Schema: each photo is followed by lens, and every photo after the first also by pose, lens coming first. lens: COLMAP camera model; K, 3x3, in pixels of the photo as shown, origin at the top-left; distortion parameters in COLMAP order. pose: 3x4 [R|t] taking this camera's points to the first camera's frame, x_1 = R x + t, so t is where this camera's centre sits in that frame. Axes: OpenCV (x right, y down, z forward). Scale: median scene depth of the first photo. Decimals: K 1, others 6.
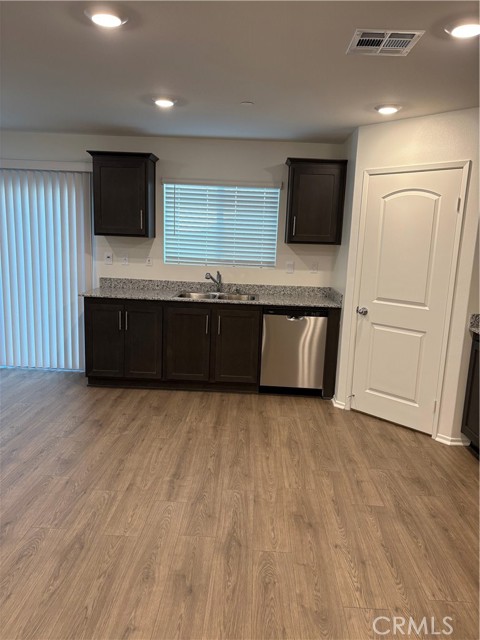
lens RADIAL K [[484.0, 0, 239.2], [0, 484.0, 325.4], [0, 0, 1]] dist [0.042712, -0.048039]
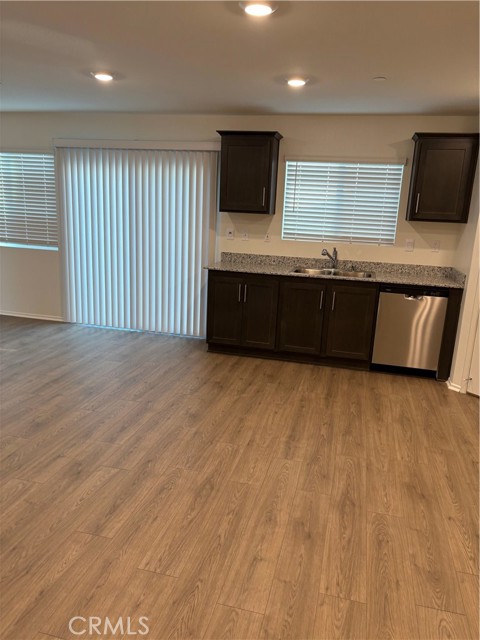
lens RADIAL K [[484.0, 0, 243.1], [0, 484.0, 324.8], [0, 0, 1]] dist [0.042712, -0.048039]
pose [[0.979152, 0.054495, -0.195681, -0.031338], [-0.045718, 0.997747, 0.049097, 0.009831], [0.197916, -0.039127, 0.979438, -0.051459]]
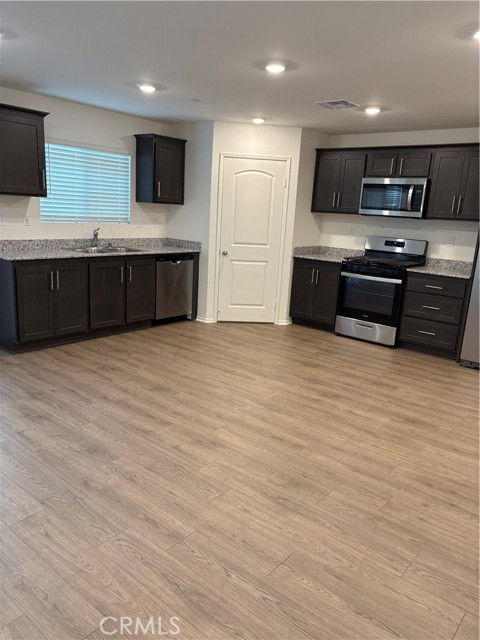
lens RADIAL K [[484.0, 0, 239.4], [0, 484.0, 322.9], [0, 0, 1]] dist [0.042712, -0.048039]
pose [[0.609938, -0.189446, 0.769471, -0.969878], [0.113130, 0.981875, 0.152066, -0.040661], [-0.784332, -0.005700, 0.620315, 0.064712]]
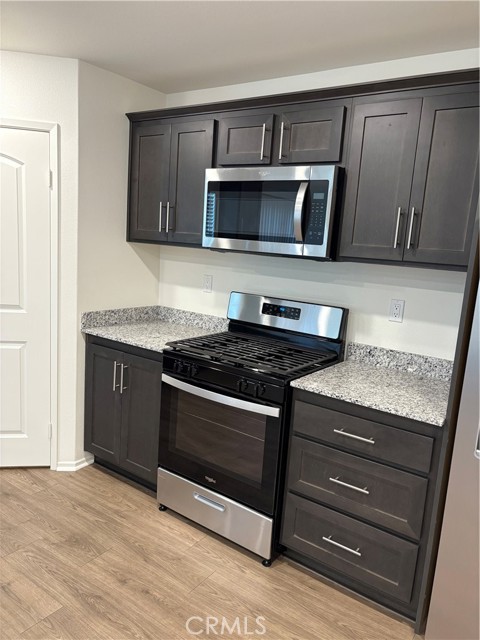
lens RADIAL K [[484.0, 0, 240.7], [0, 484.0, 323.8], [0, 0, 1]] dist [0.042712, -0.048039]
pose [[0.552524, -0.143503, 0.821051, -0.060321], [0.106104, 0.989163, 0.101483, -0.057186], [-0.826716, 0.031045, 0.561762, 0.283287]]
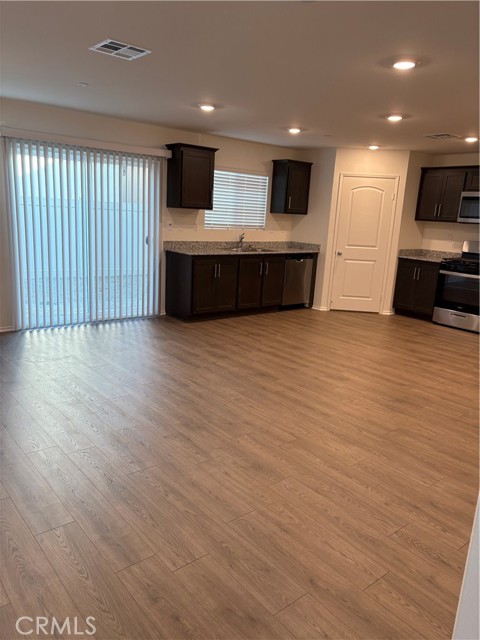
lens RADIAL K [[484.0, 0, 239.7], [0, 484.0, 324.7], [0, 0, 1]] dist [0.042712, -0.048039]
pose [[0.746936, -0.151461, 0.647415, -1.346629], [0.096852, 0.988108, 0.119426, -0.018961], [-0.657804, -0.026500, 0.752723, -0.126852]]
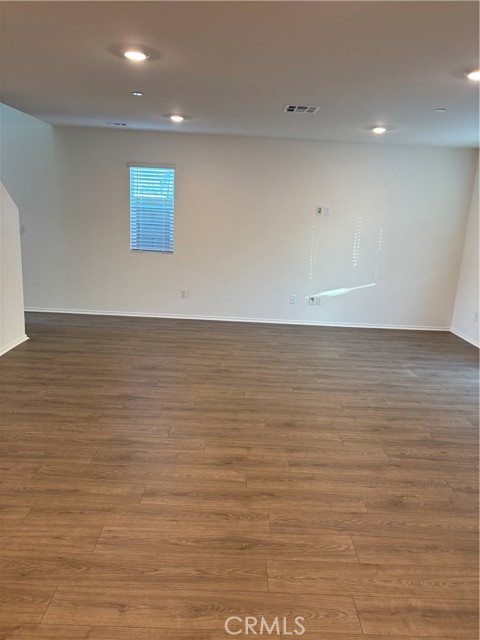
lens RADIAL K [[484.0, 0, 245.2], [0, 484.0, 321.6], [0, 0, 1]] dist [0.042712, -0.048039]
pose [[0.054897, 0.187843, -0.980664, 0.329238], [-0.233125, 0.957412, 0.170339, -0.083053], [0.970896, 0.219267, 0.096350, 0.507882]]
